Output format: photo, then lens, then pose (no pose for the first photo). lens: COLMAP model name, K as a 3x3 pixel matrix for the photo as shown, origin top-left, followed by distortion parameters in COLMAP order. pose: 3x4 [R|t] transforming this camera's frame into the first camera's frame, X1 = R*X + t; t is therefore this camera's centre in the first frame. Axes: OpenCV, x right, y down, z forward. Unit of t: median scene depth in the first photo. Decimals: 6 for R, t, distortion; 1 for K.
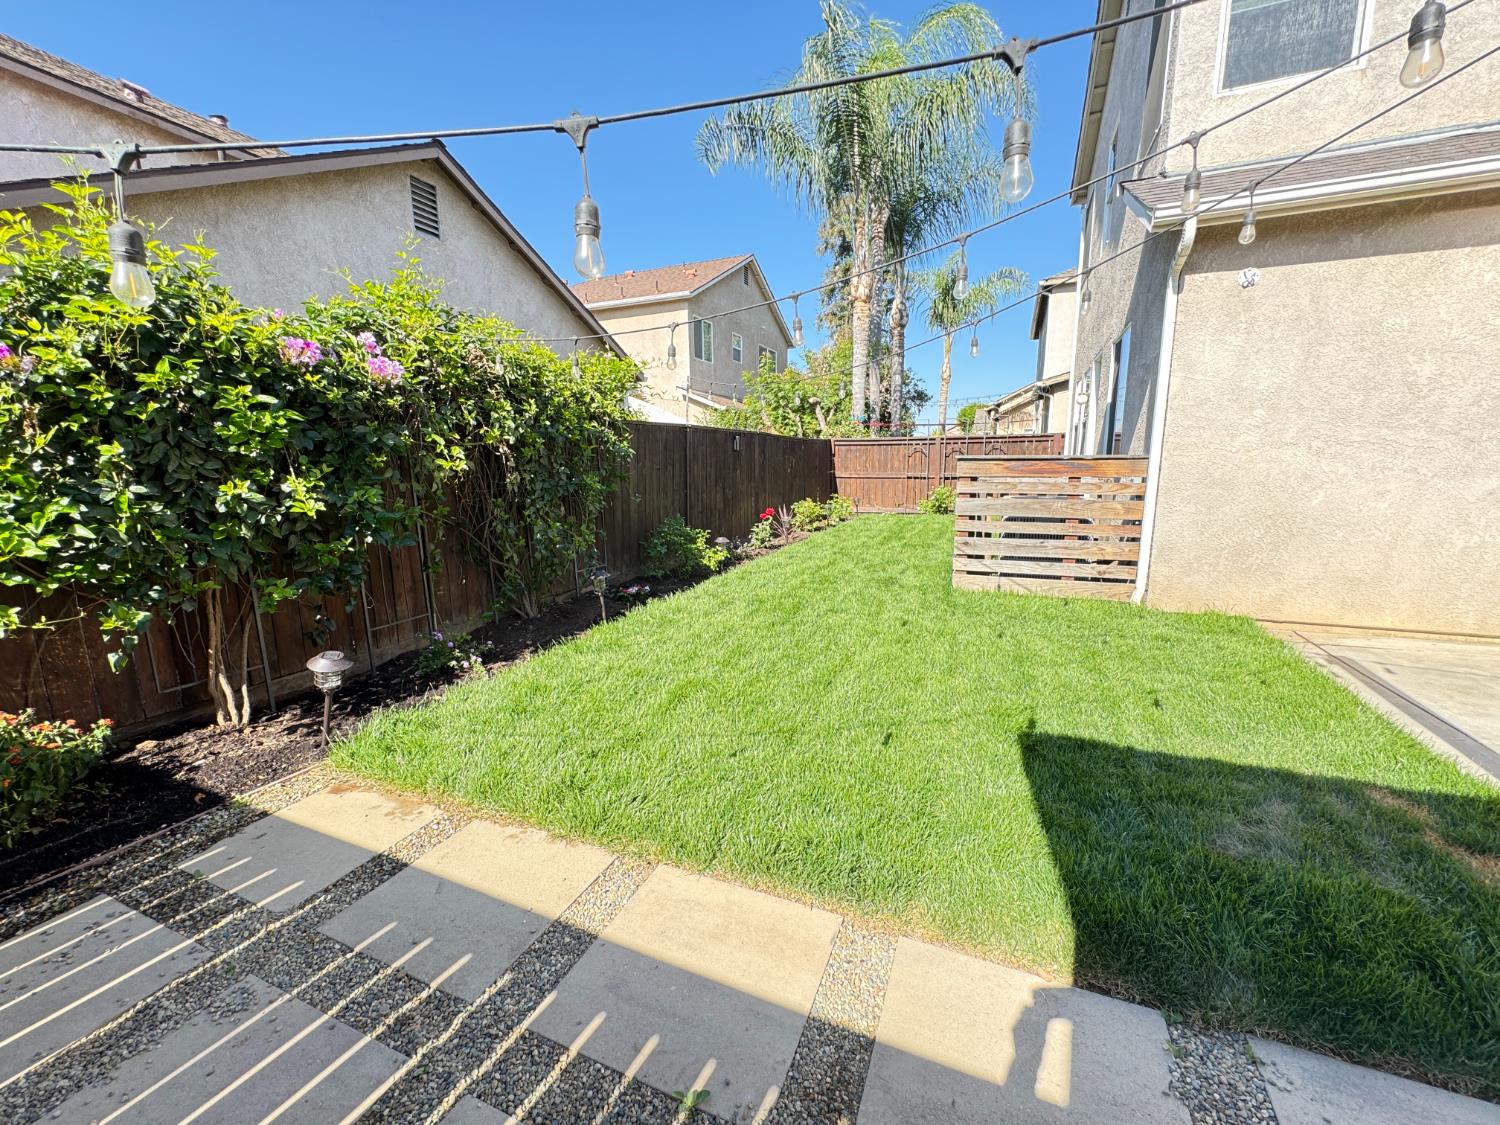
lens RADIAL K [[606.1, 0, 759.1], [0, 606.1, 561.1], [0, 0, 1]] dist [-0.003445, 0.000041]
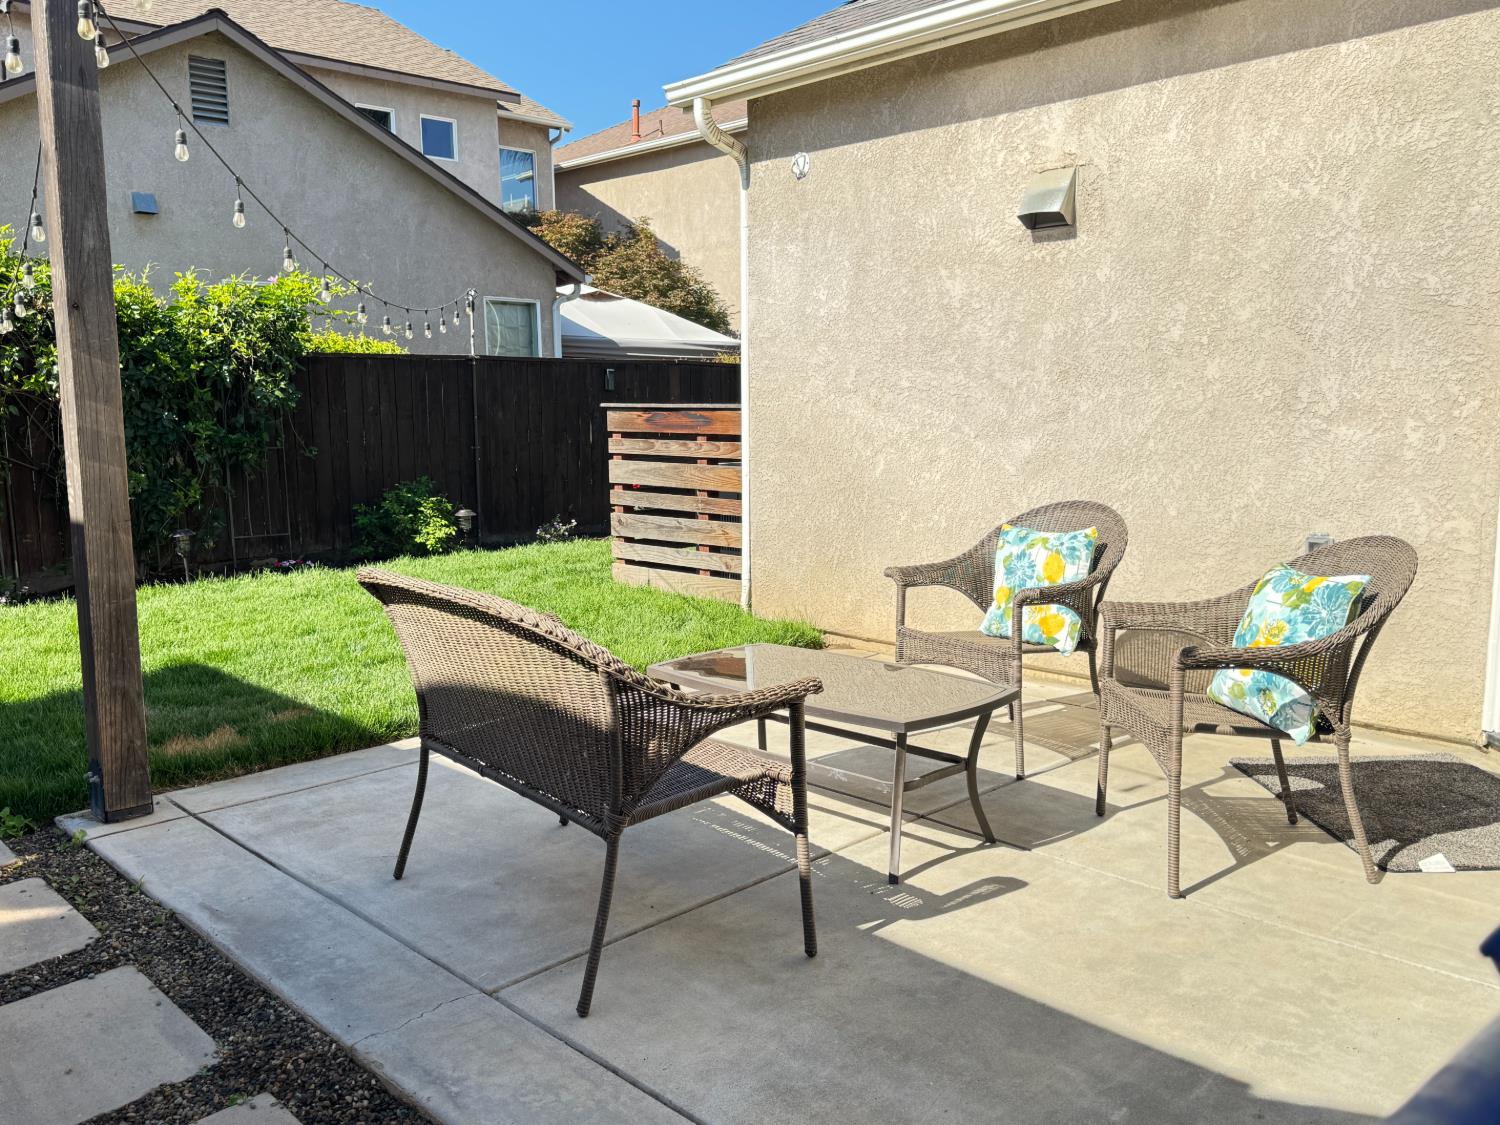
lens RADIAL K [[1237.2, 0, 752.4], [0, 1237.2, 572.9], [0, 0, 1]] dist [0.131223, -0.207631]
pose [[0.918450, 0.057103, -0.391394, 1.489335], [-0.066410, 0.997740, -0.010272, 0.052298], [0.389923, 0.035427, 0.920166, -0.450754]]
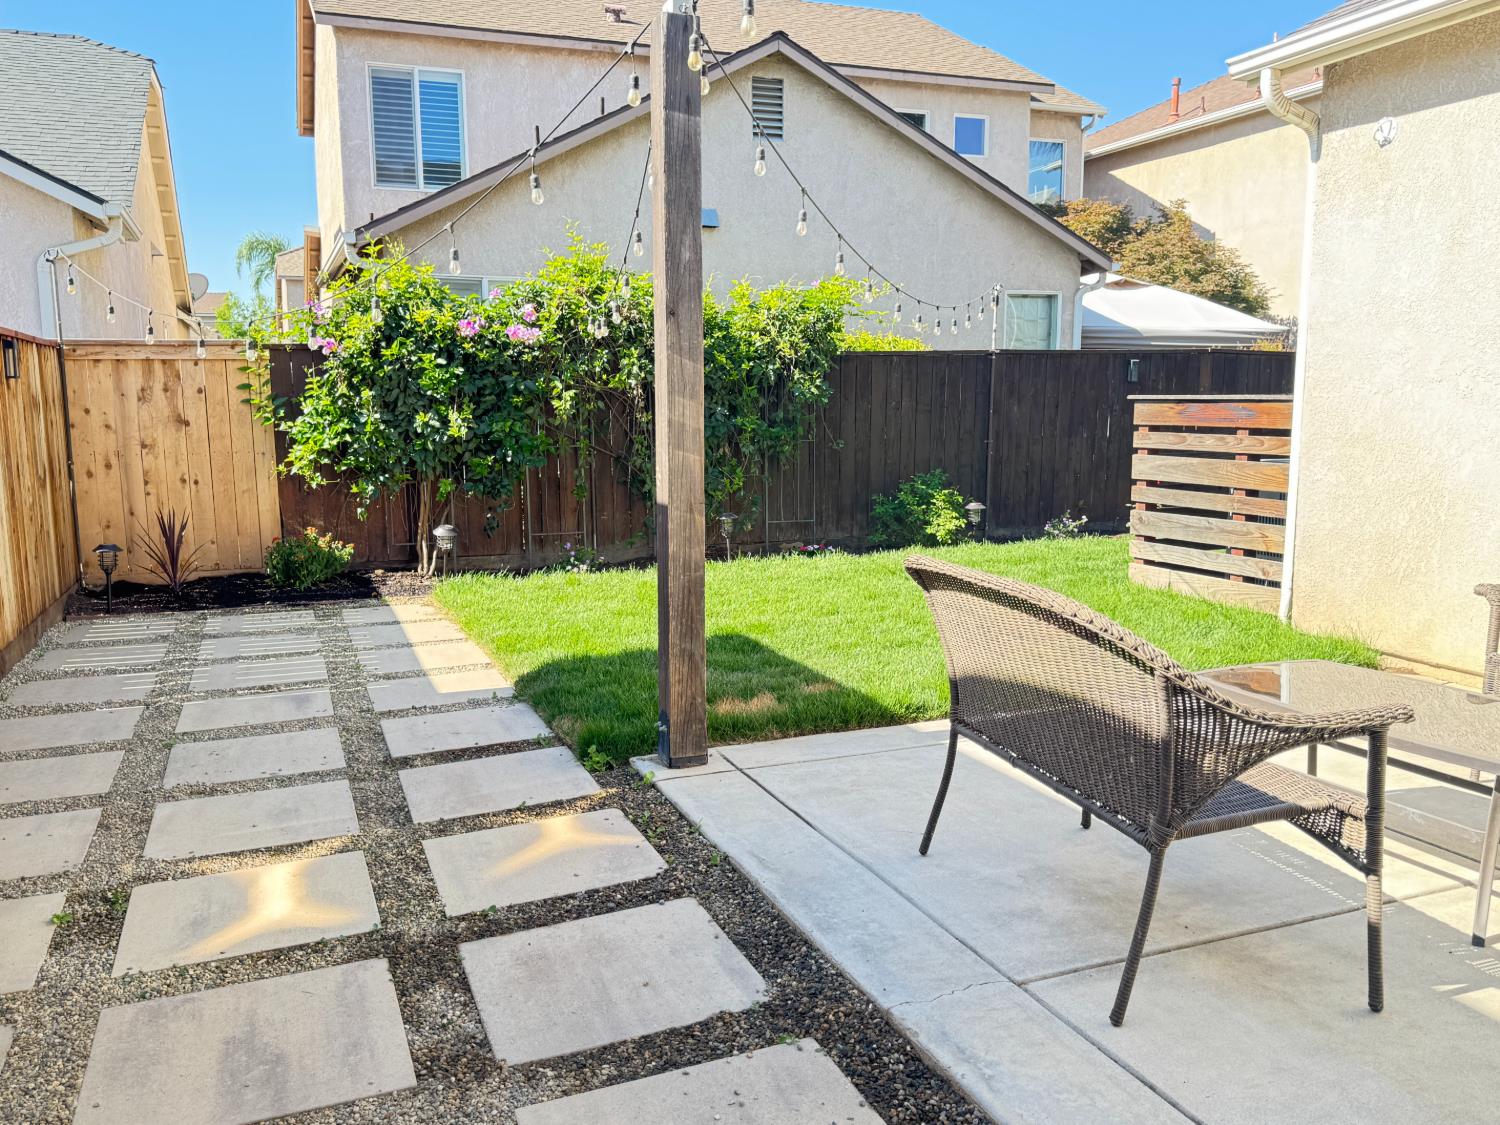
lens RADIAL K [[1237.2, 0, 757.1], [0, 1237.2, 574.7], [0, 0, 1]] dist [0.131223, -0.207631]
pose [[0.699649, 0.106382, -0.706522, 1.461710], [-0.118619, 0.992425, 0.031967, 0.056228], [0.704571, 0.061442, 0.706968, -0.471958]]
